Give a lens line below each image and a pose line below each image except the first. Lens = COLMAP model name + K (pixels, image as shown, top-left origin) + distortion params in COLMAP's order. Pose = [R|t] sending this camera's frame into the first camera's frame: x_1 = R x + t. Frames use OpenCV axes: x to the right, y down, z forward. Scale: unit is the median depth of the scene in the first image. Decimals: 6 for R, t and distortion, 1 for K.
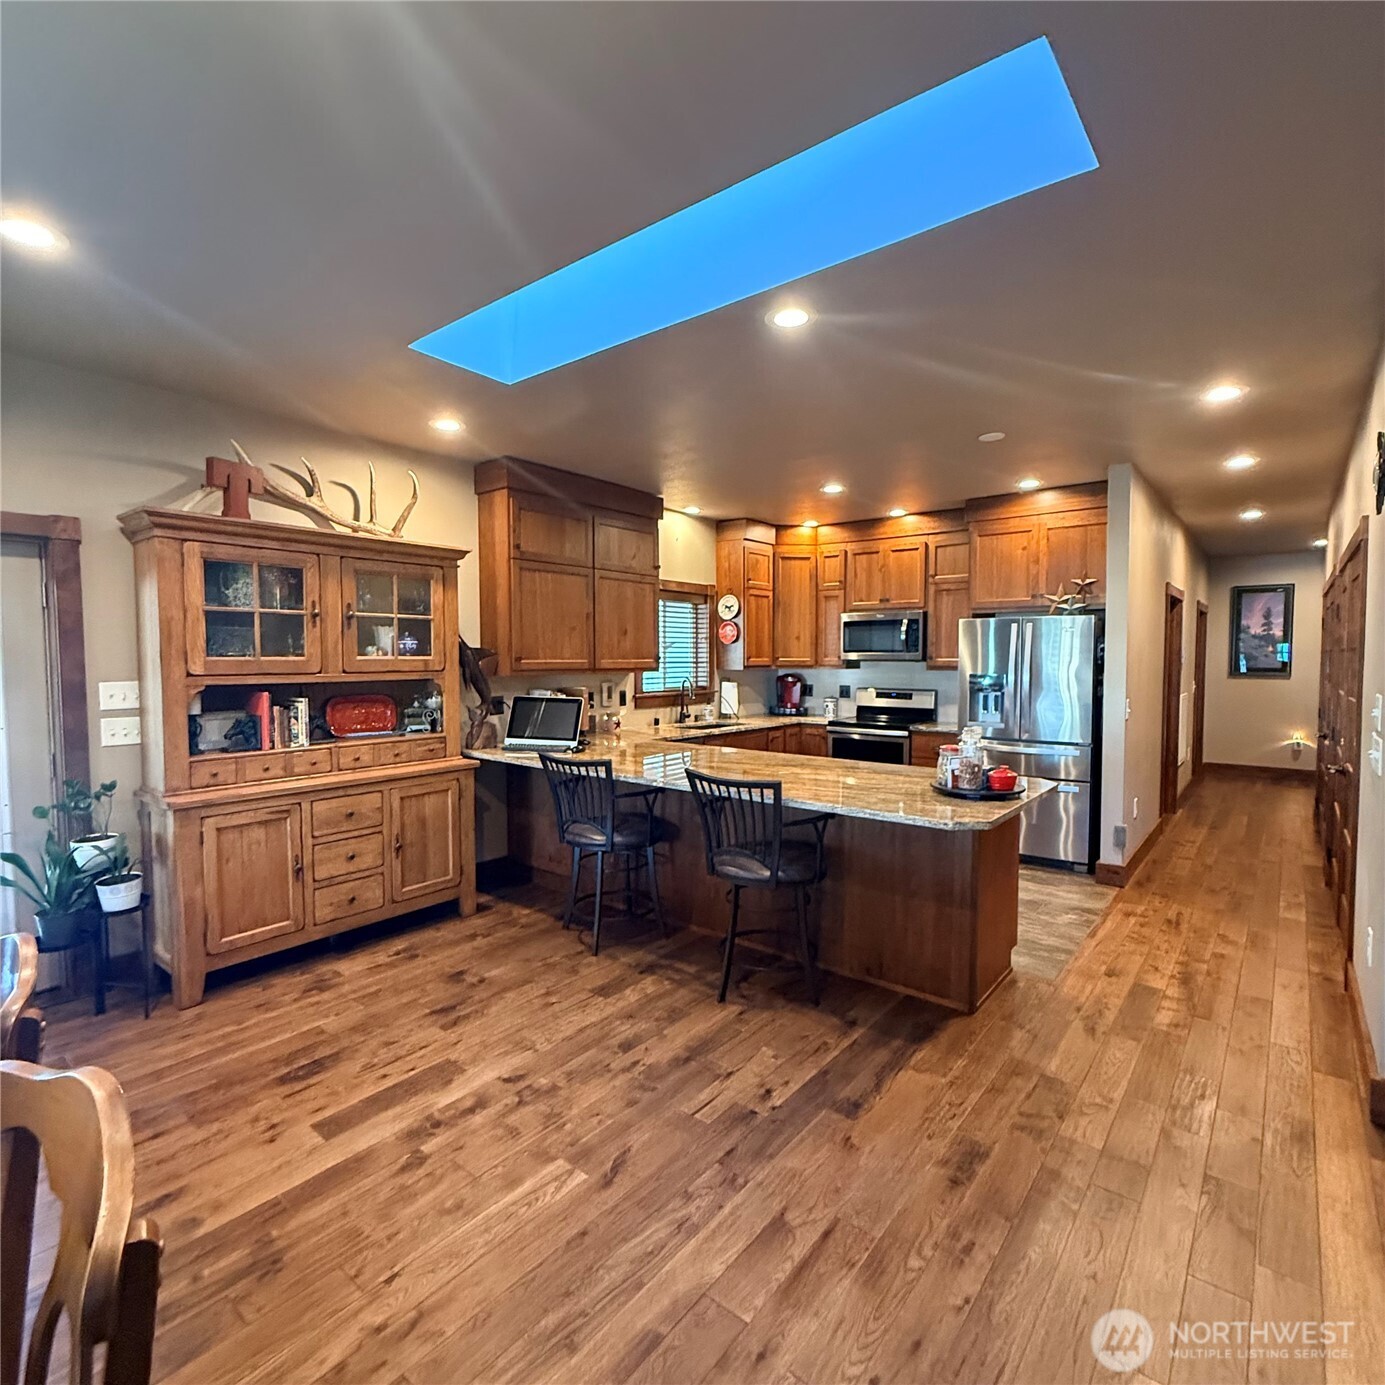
lens RADIAL K [[734.1, 0, 692.5], [0, 734.1, 692.5], [0, 0, 1]] dist [0.003445, -0.001160]
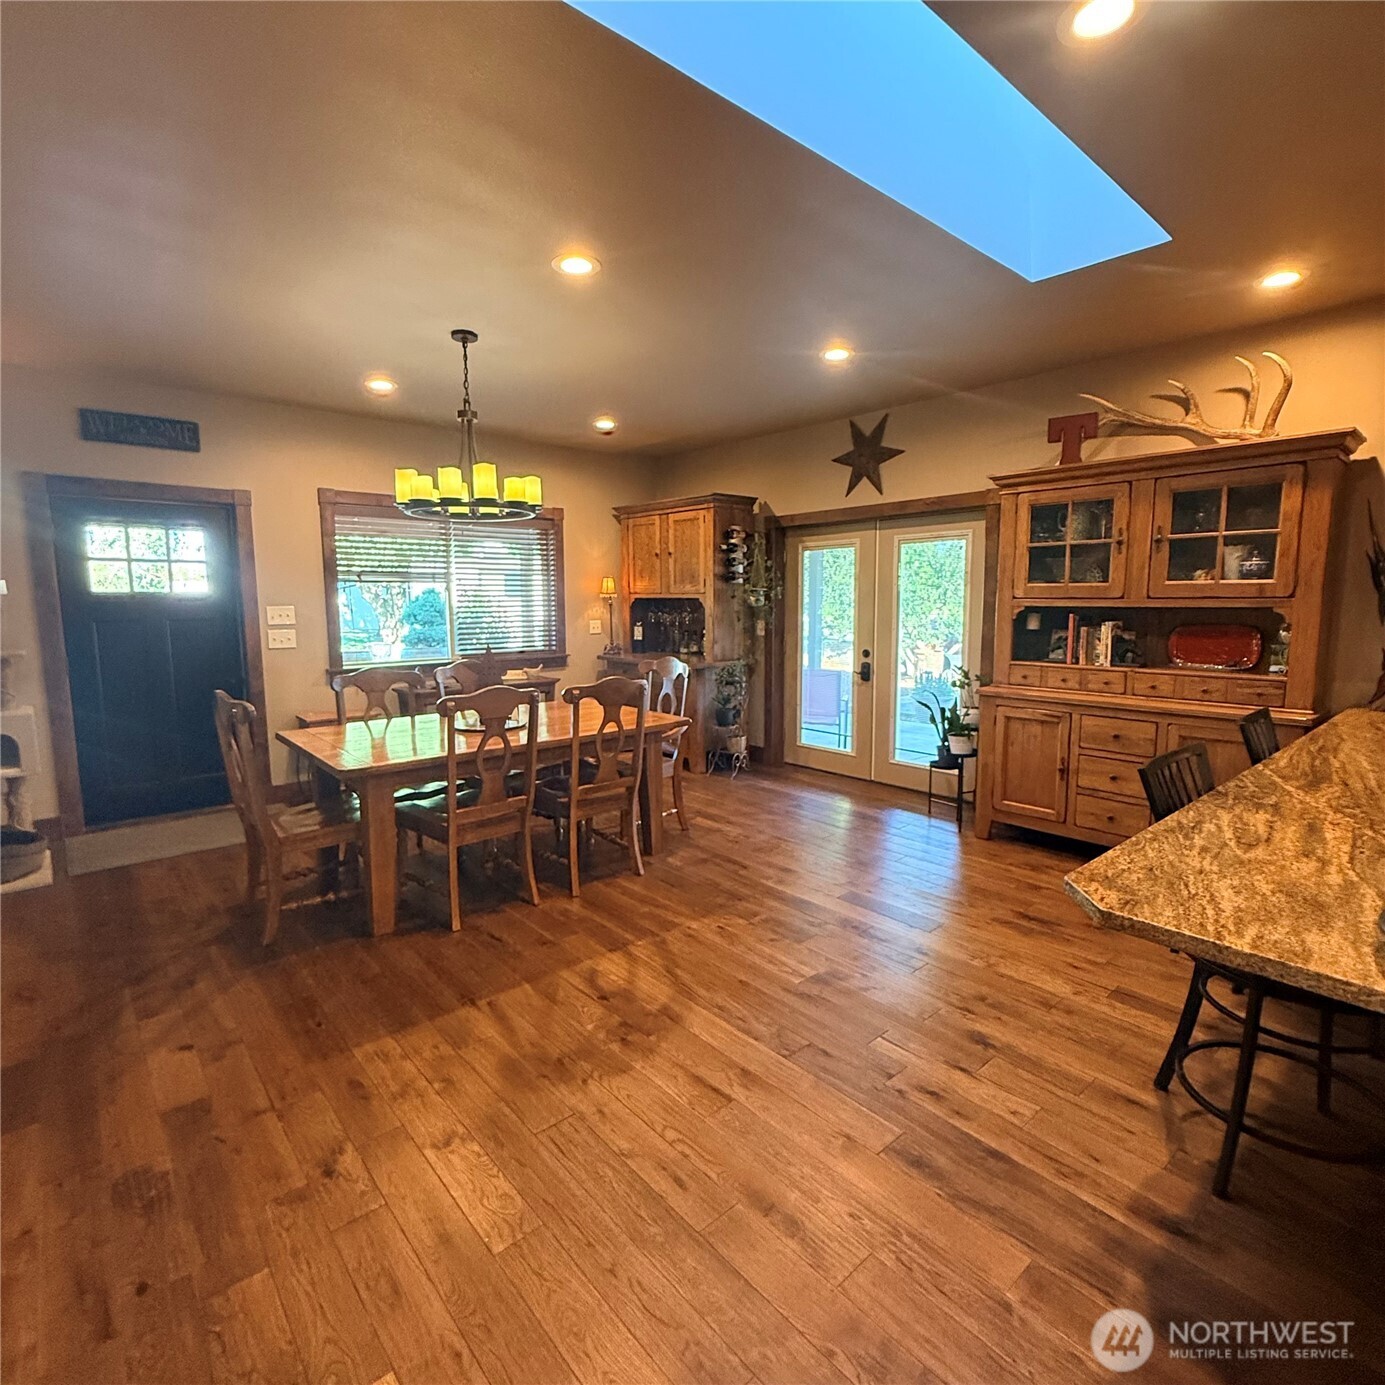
lens RADIAL K [[734.1, 0, 692.5], [0, 734.1, 692.5], [0, 0, 1]] dist [0.003445, -0.001160]
pose [[-0.168116, 0.127650, -0.977467, 0.672556], [-0.045765, 0.989500, 0.137093, -0.009470], [0.984704, 0.067782, -0.160509, 0.614148]]
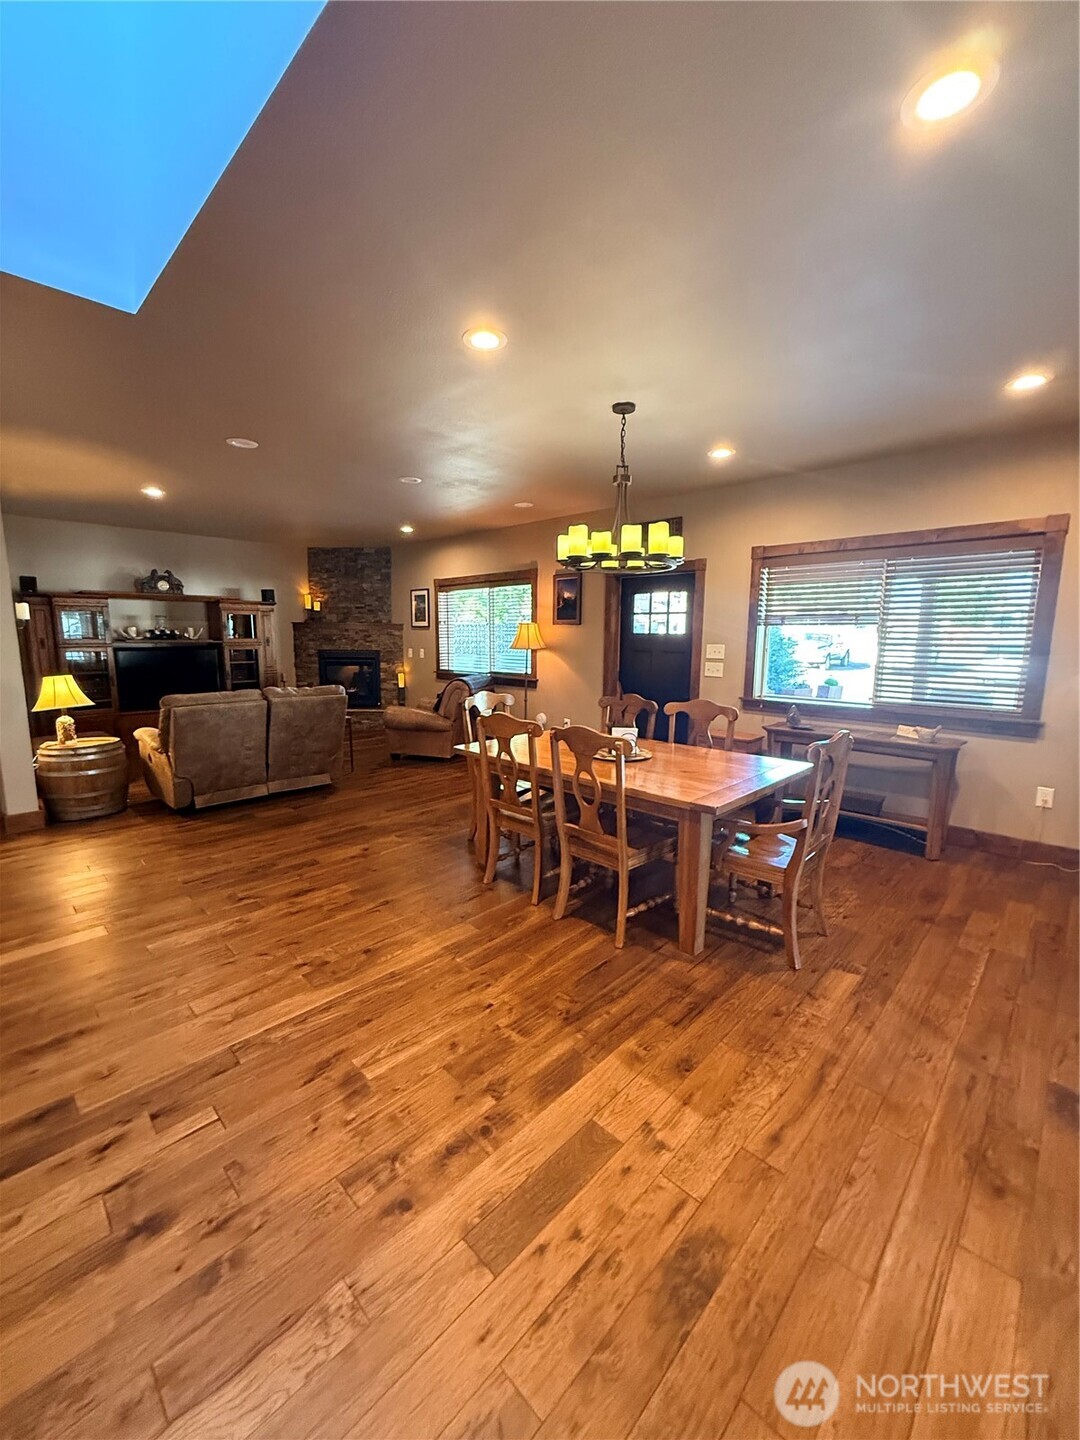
lens RADIAL K [[575.3, 0, 540.0], [0, 575.3, 720.0], [0, 0, 1]] dist [0.002175, 0.000307]
pose [[-0.996020, -0.014108, 0.088007, -0.327508], [0.003940, 0.979459, 0.201605, -0.052824], [-0.089043, 0.201149, -0.975505, 1.107482]]
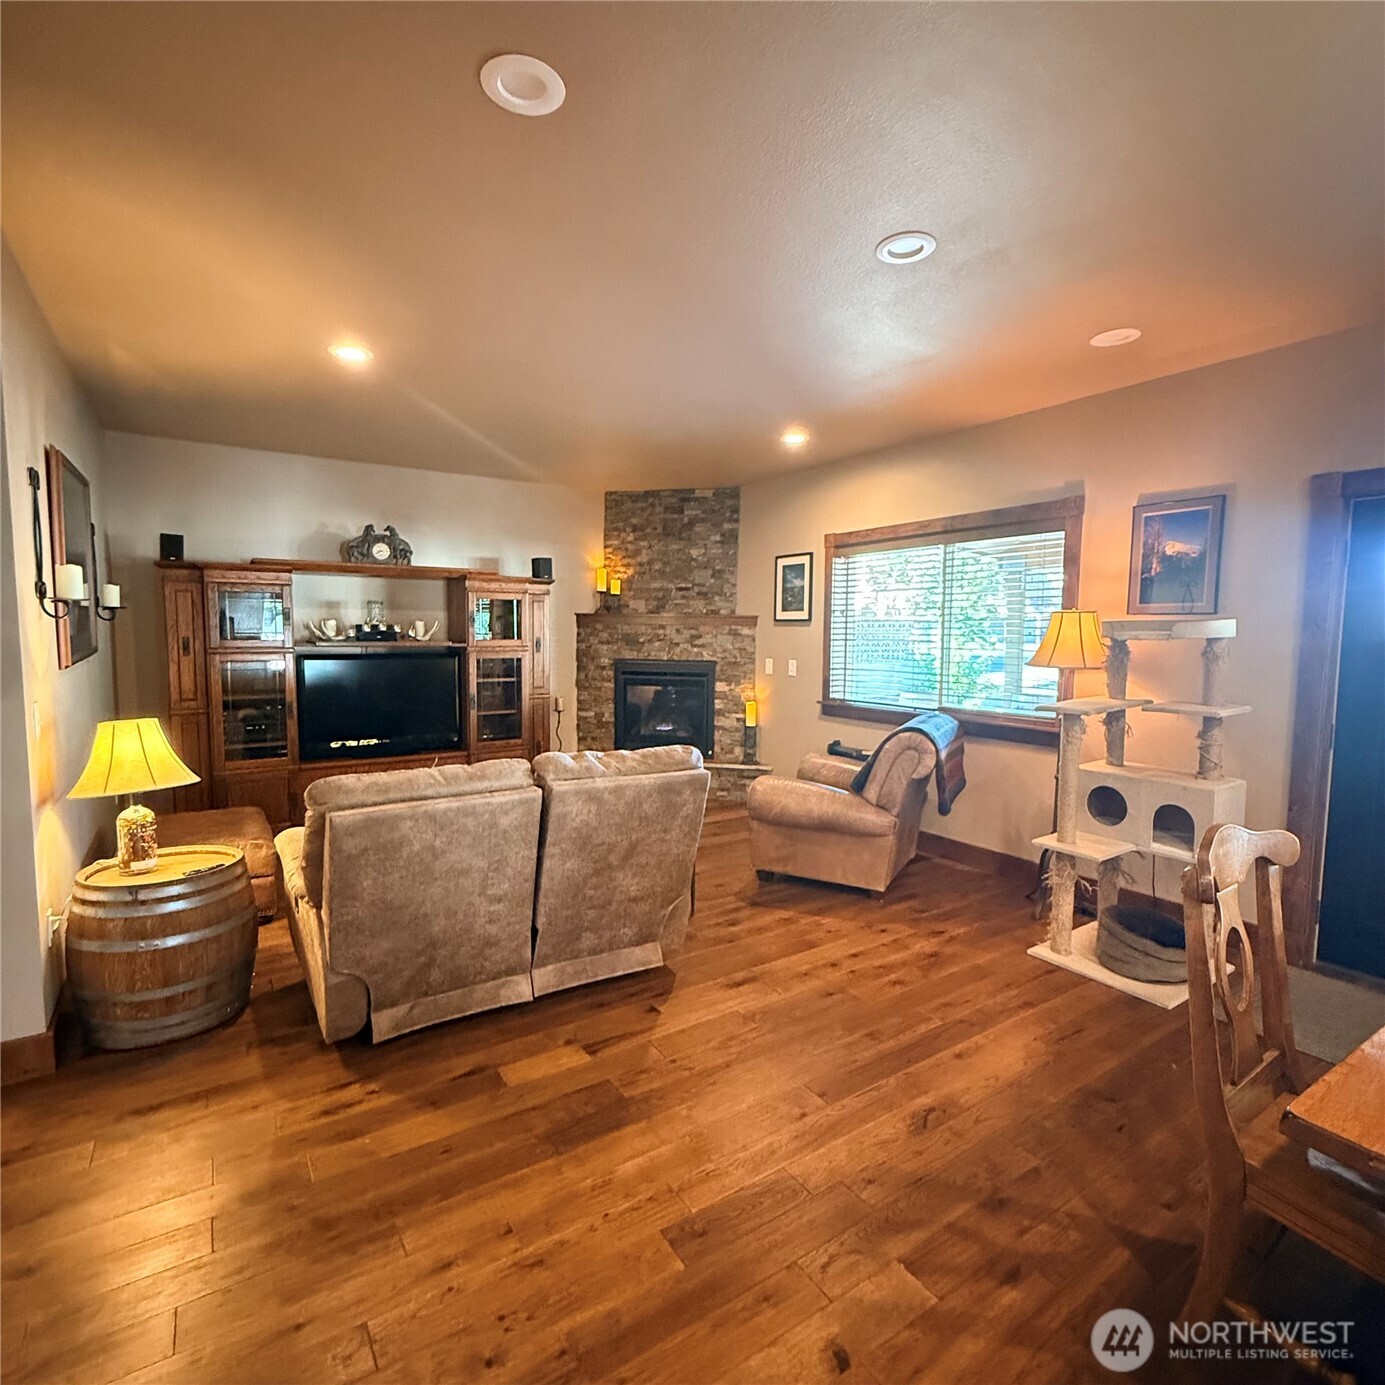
lens RADIAL K [[734.1, 0, 692.5], [0, 734.1, 692.5], [0, 0, 1]] dist [0.003445, -0.001160]
pose [[-0.953170, -0.029638, 0.300980, 0.086450], [0.011224, 0.991035, 0.133133, -0.016186], [-0.302228, 0.130277, -0.944291, 0.444632]]
